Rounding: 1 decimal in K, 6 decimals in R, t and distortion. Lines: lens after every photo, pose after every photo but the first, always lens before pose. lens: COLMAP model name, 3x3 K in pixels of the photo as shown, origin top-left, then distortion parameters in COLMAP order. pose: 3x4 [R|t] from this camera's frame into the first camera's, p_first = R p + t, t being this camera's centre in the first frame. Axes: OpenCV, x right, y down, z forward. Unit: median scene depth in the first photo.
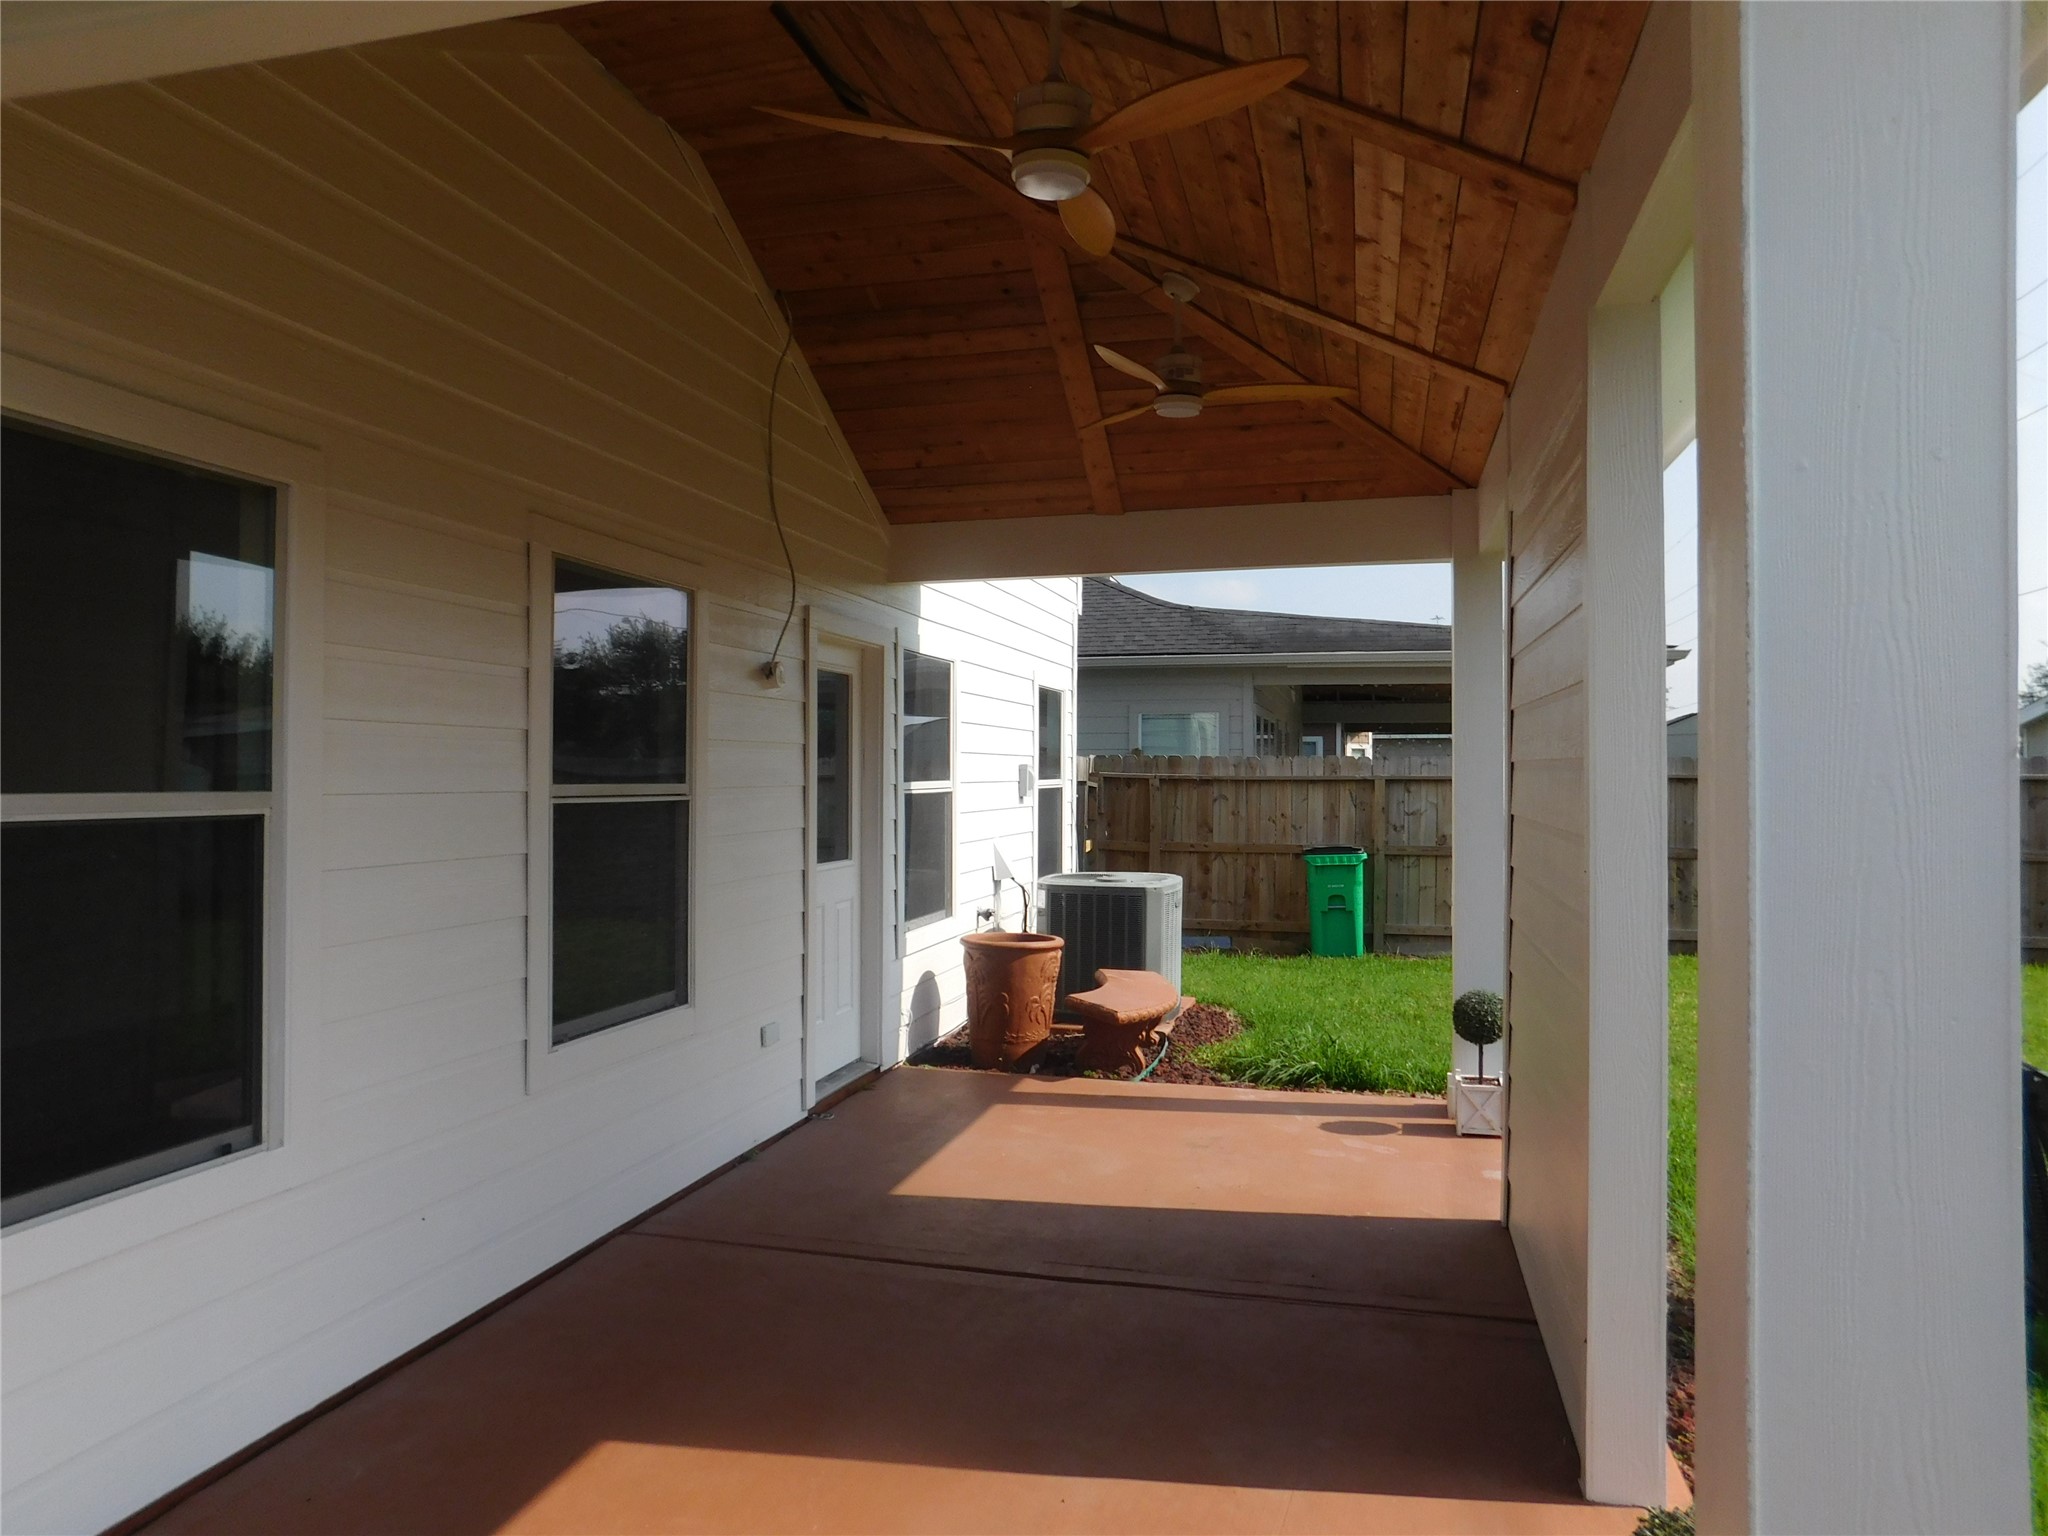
lens RADIAL K [[1353.4, 0, 1033.3], [0, 1353.4, 761.2], [0, 0, 1]] dist [-0.074978, 0.061229]
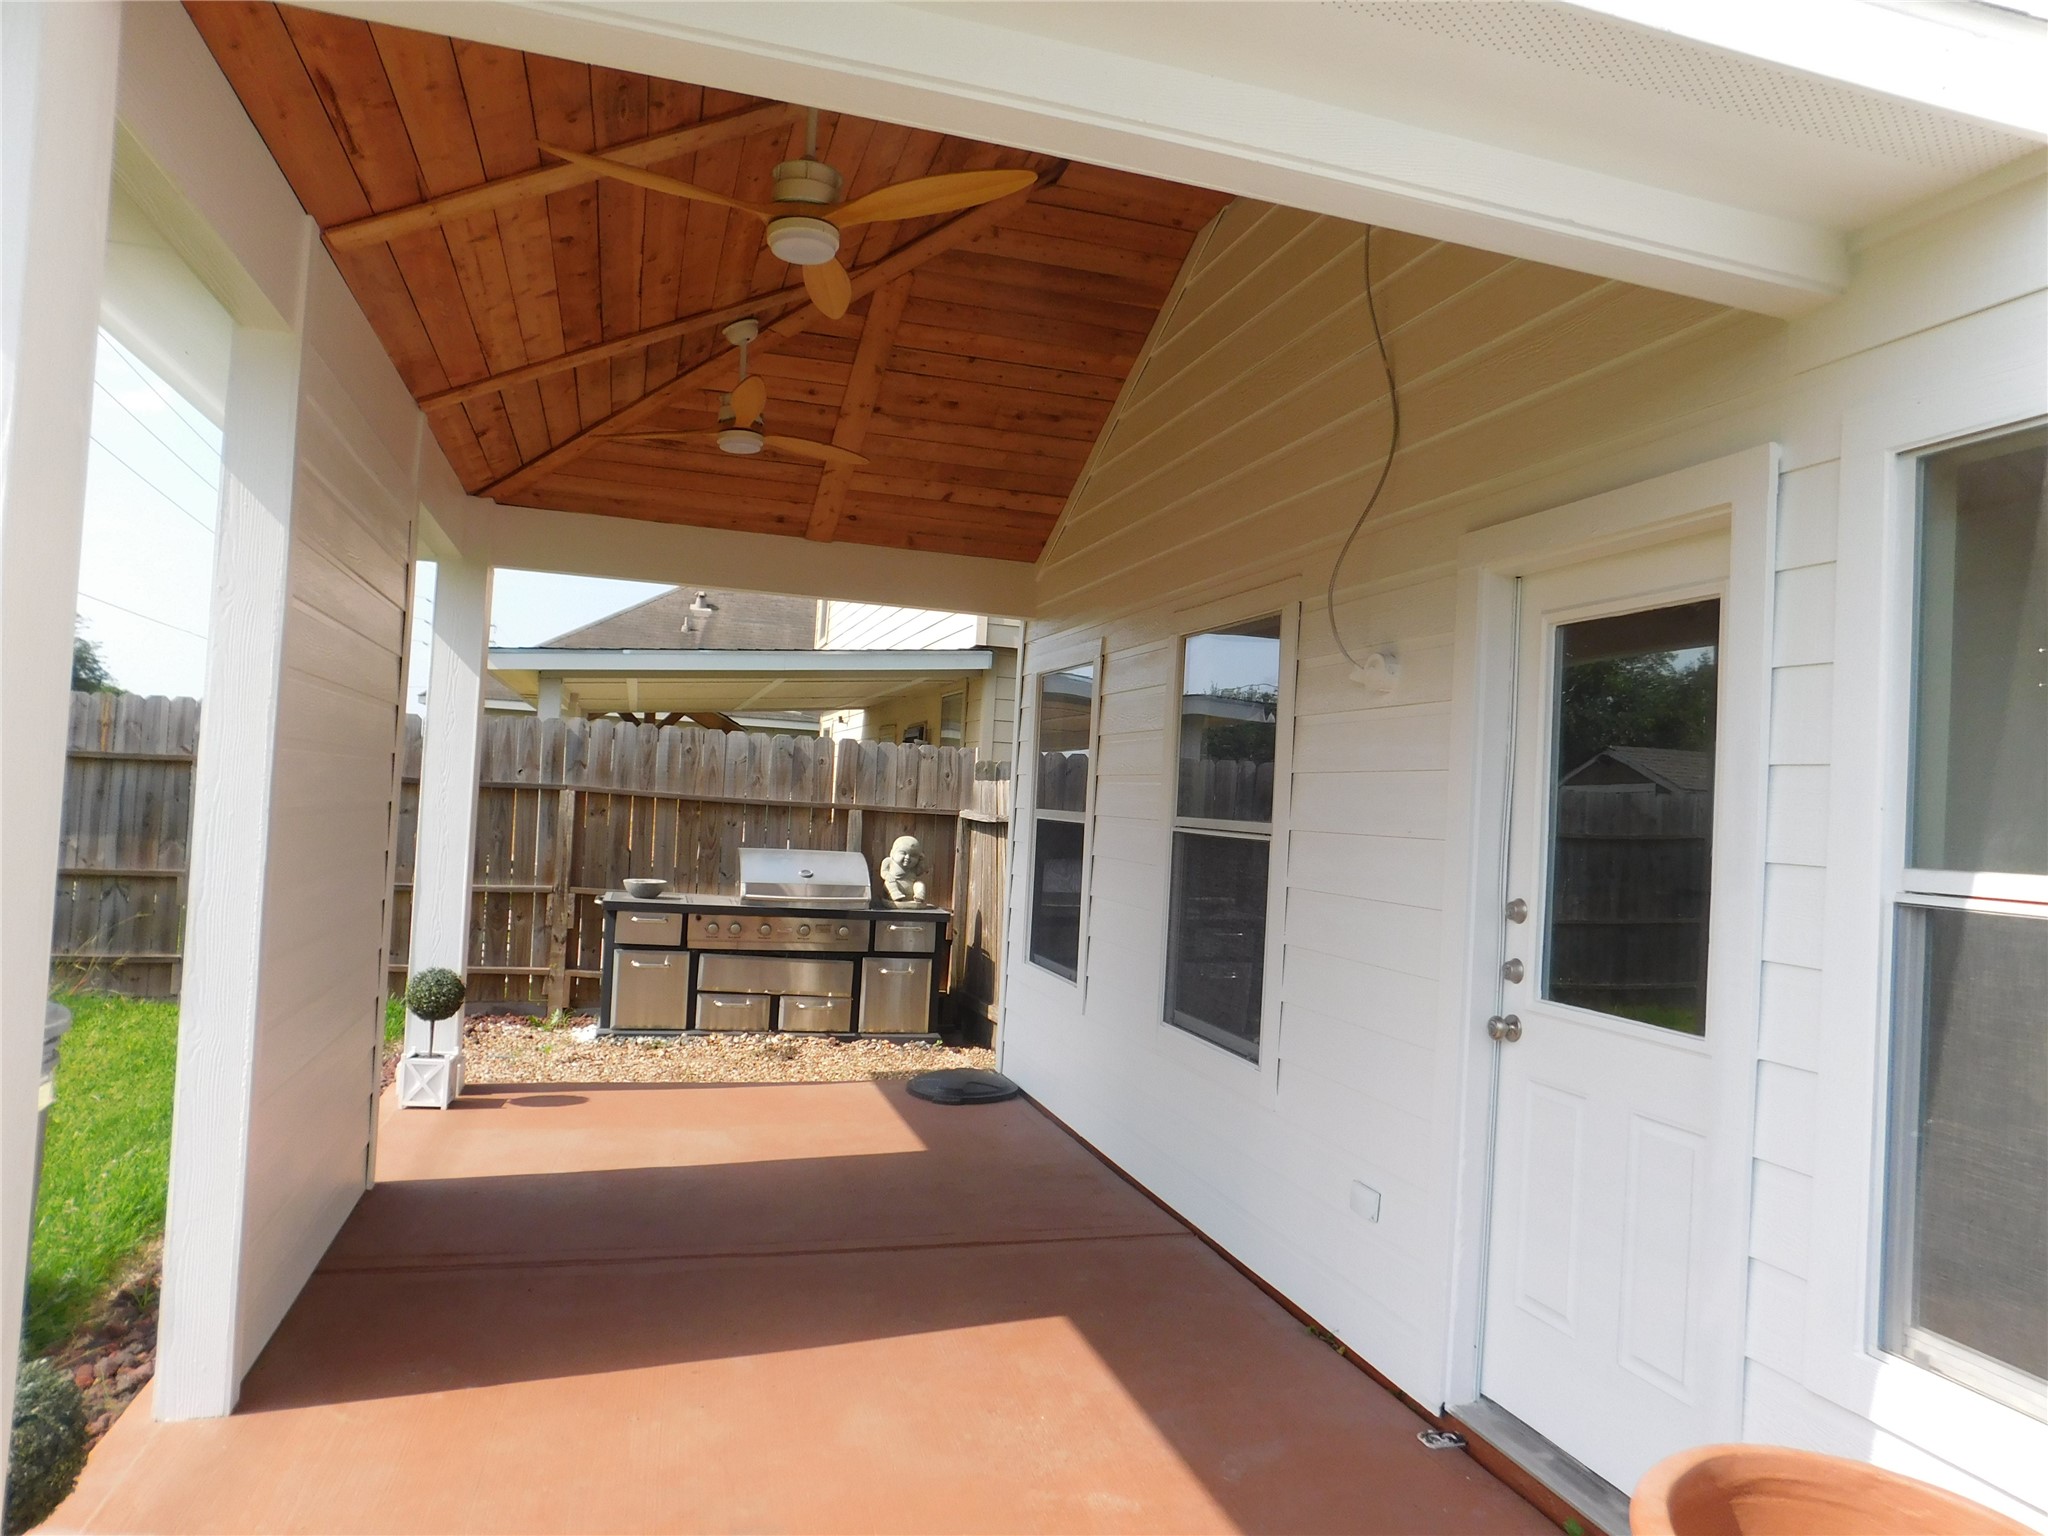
lens RADIAL K [[1353.4, 0, 1033.3], [0, 1353.4, 761.2], [0, 0, 1]] dist [-0.074978, 0.061229]
pose [[-0.861440, -0.067501, -0.503354, 0.353106], [-0.053951, 0.997683, -0.041460, 0.022346], [0.504986, -0.008559, -0.863085, 1.752081]]
